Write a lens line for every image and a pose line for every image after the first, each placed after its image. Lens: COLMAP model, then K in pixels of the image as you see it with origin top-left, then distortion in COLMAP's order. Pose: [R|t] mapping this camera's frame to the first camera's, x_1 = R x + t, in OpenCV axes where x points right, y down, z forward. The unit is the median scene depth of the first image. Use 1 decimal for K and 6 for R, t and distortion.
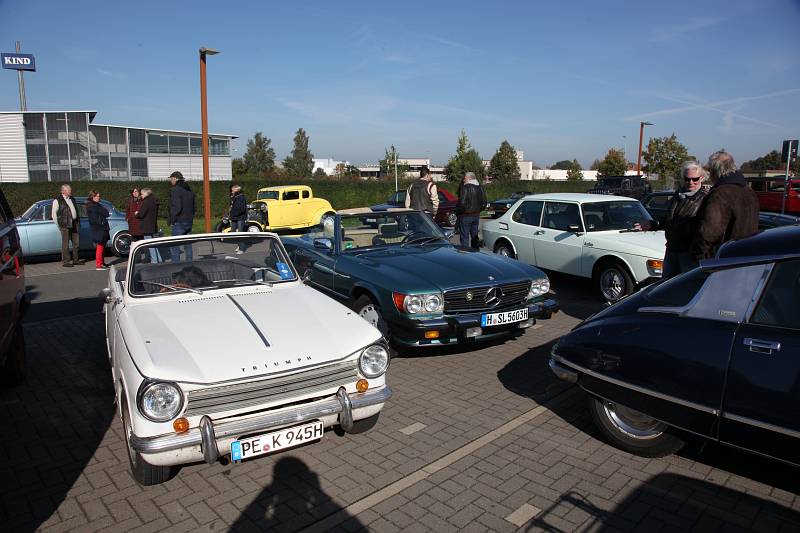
lens RADIAL K [[558.4, 0, 402.1], [0, 558.4, 274.2], [0, 0, 1]] dist [-0.095239, 0.011614]
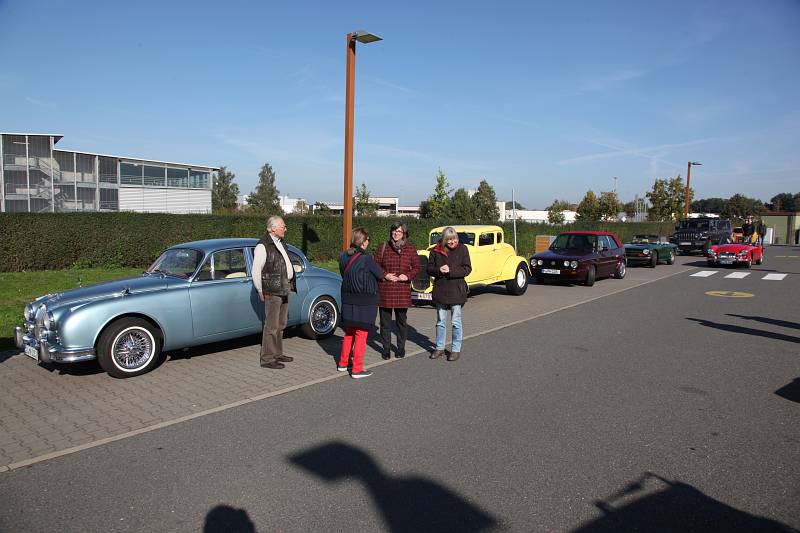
lens RADIAL K [[558.4, 0, 398.3], [0, 558.4, 262.1], [0, 0, 1]] dist [-0.095239, 0.011614]
pose [[0.994411, 0.006156, 0.105395, -0.106197], [0.003399, 0.995914, -0.090242, -0.013244], [-0.105520, 0.090096, 0.990327, 0.083529]]
